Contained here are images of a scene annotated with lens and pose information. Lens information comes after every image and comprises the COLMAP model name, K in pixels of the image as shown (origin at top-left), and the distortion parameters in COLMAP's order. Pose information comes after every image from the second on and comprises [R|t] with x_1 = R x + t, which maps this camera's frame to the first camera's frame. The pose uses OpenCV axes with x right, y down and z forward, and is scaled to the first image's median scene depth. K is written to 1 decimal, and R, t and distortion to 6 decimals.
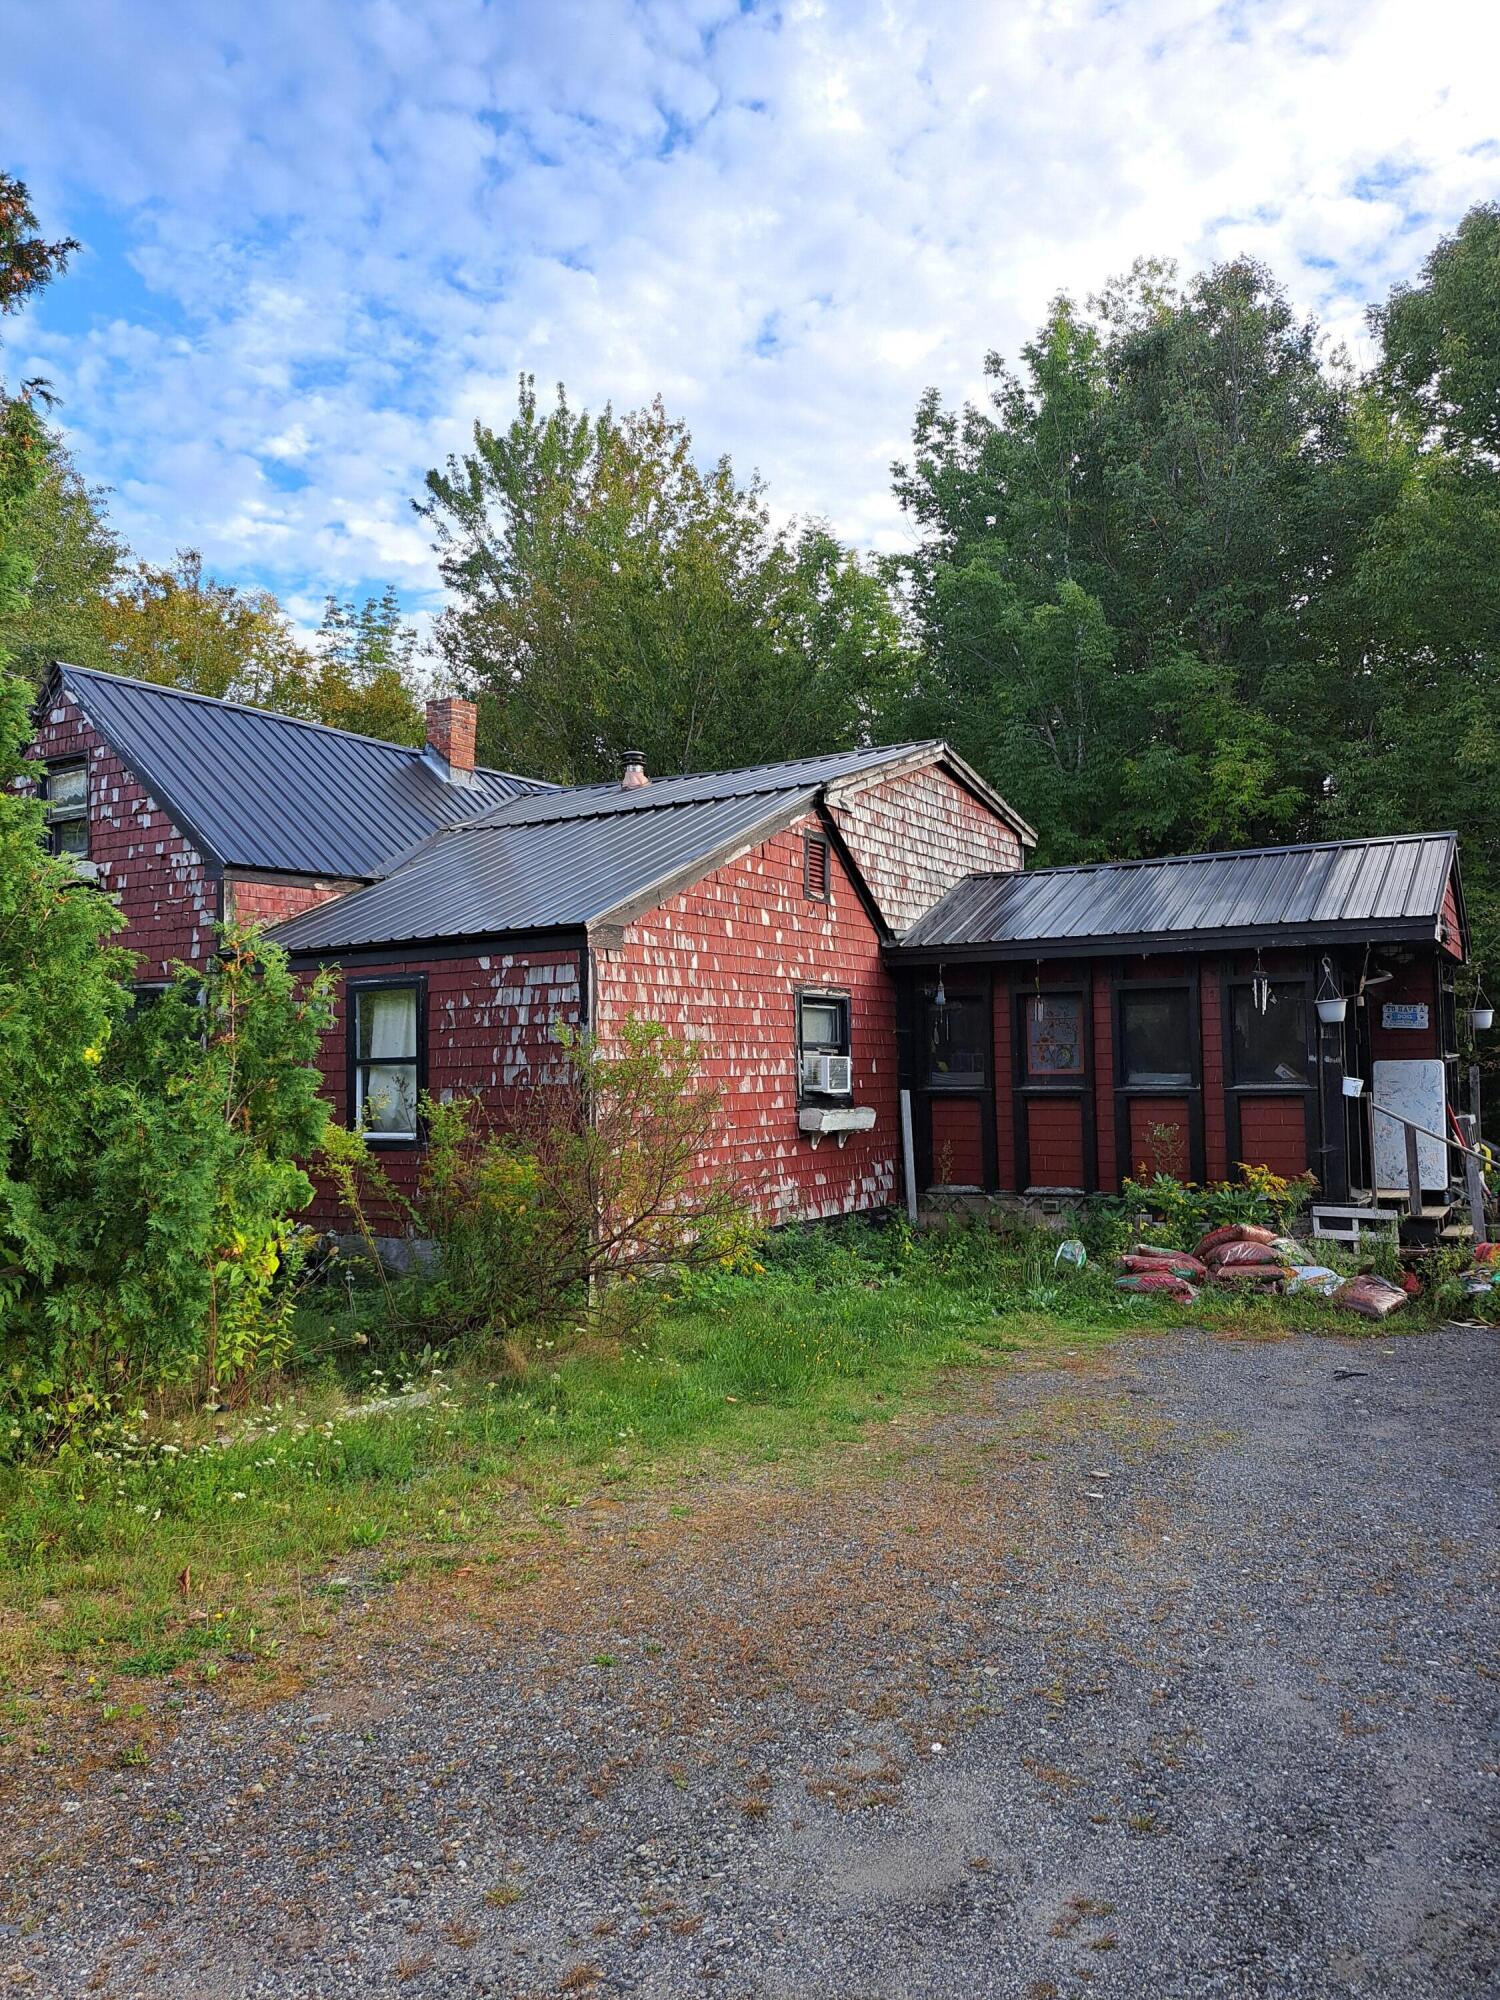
lens RADIAL K [[1401.0, 0, 764.2], [0, 1401.0, 996.9], [0, 0, 1]] dist [0.116844, -0.187716]
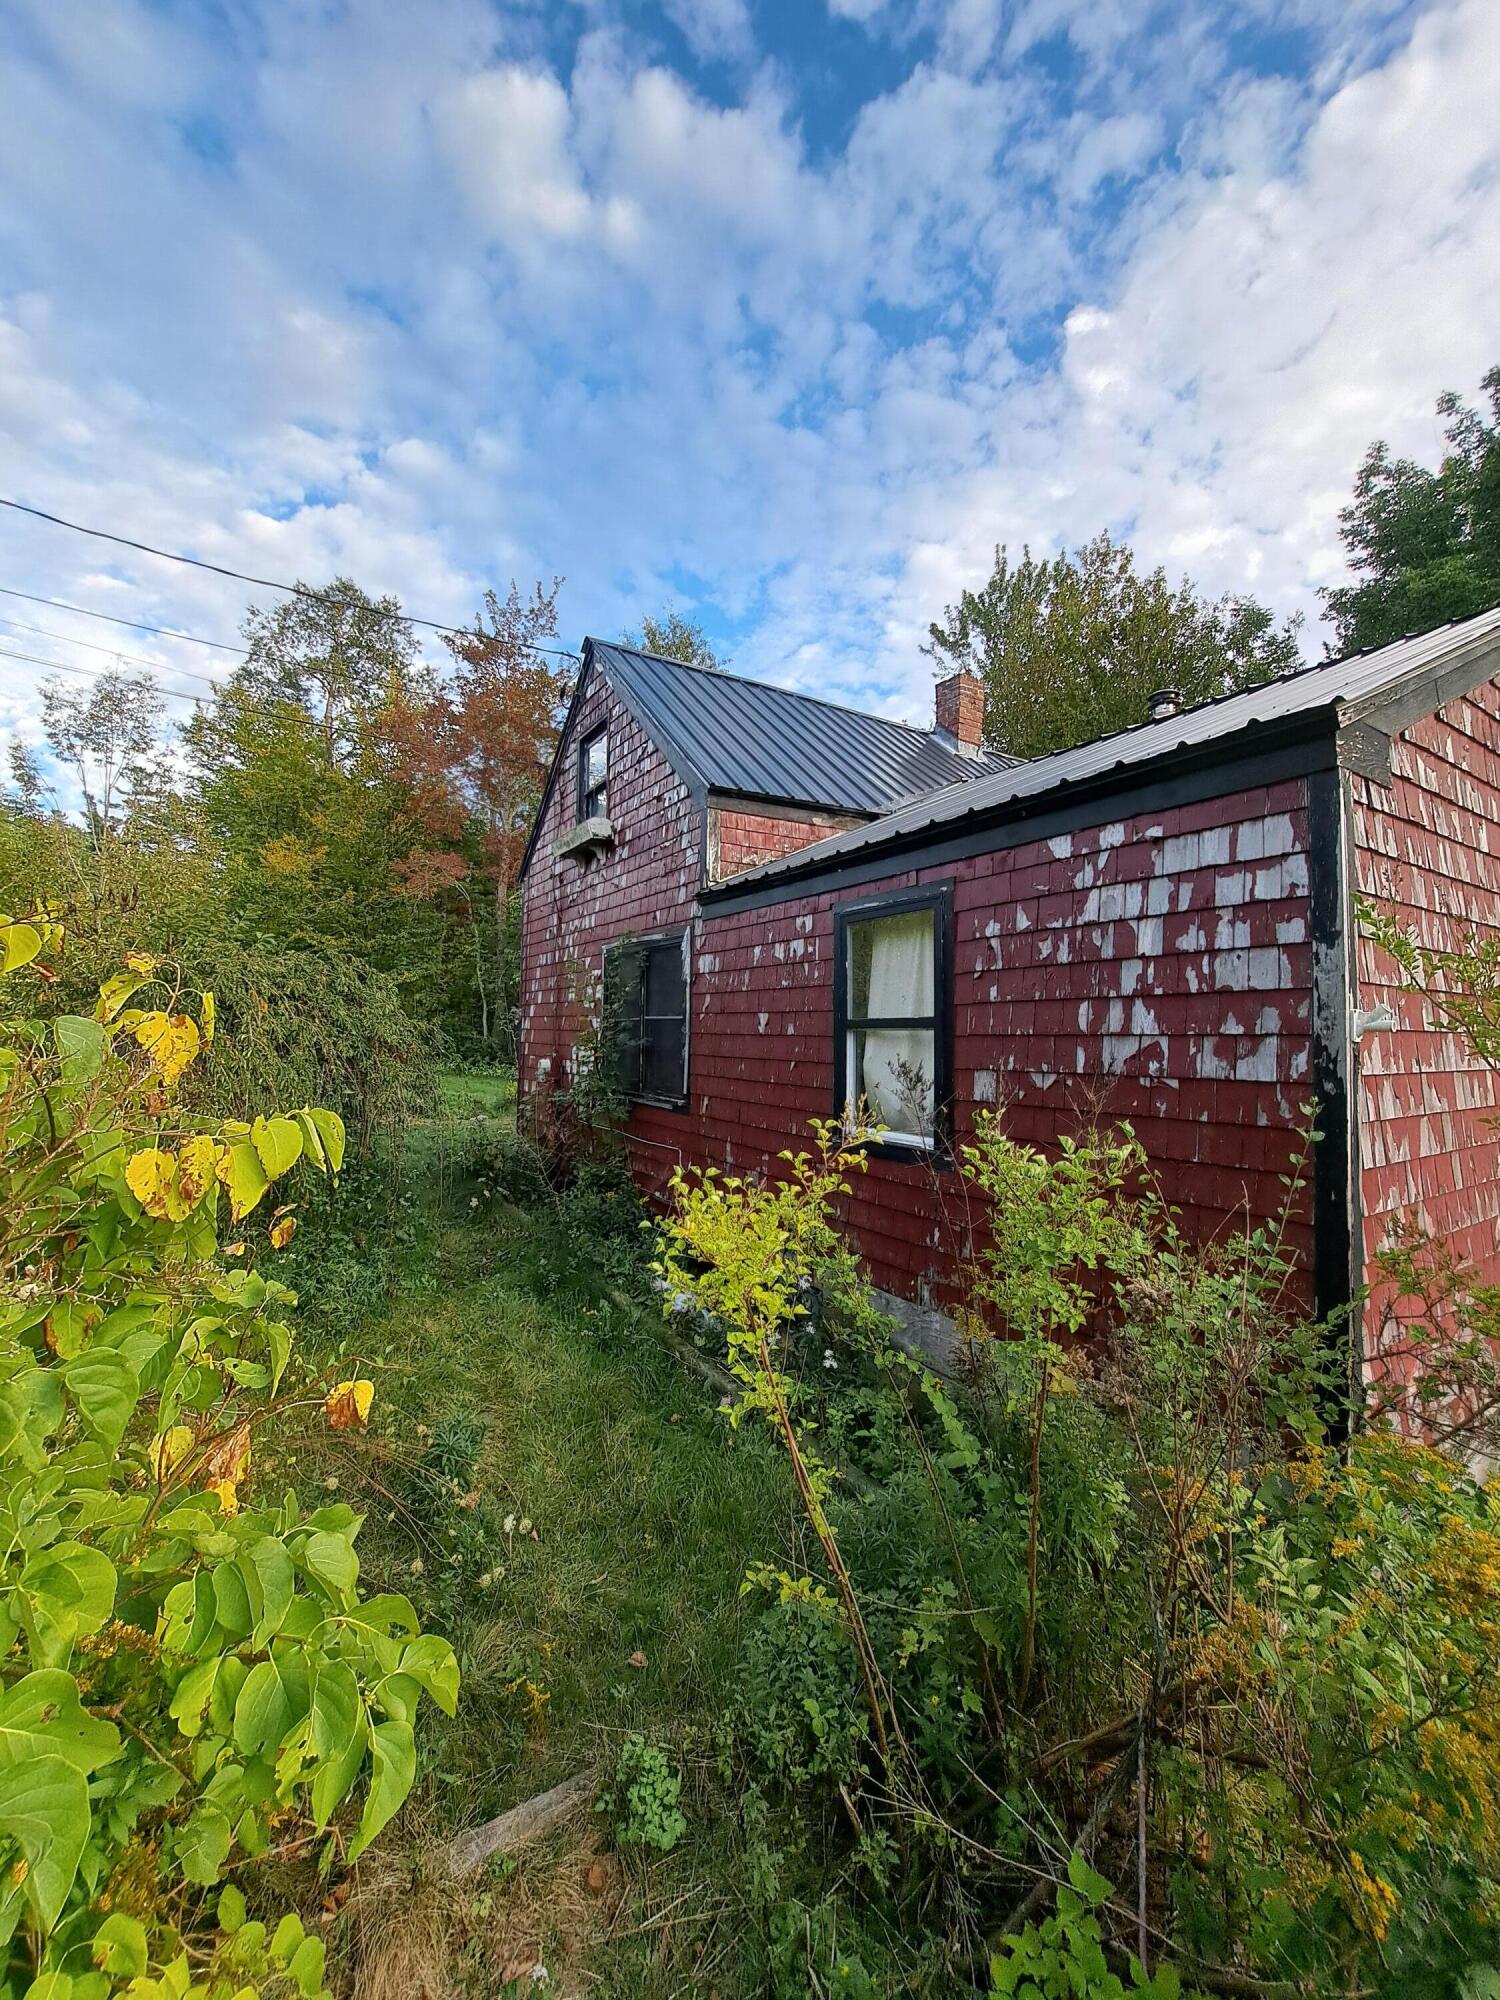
lens RADIAL K [[799.6, 0, 719.8], [0, 799.6, 997.1], [0, 0, 1]] dist [-0.016246, -0.000834]
pose [[0.884617, 0.005094, -0.466290, -0.148715], [-0.002127, 0.999974, 0.006888, 0.028275], [0.466313, -0.005101, 0.884605, 0.576680]]
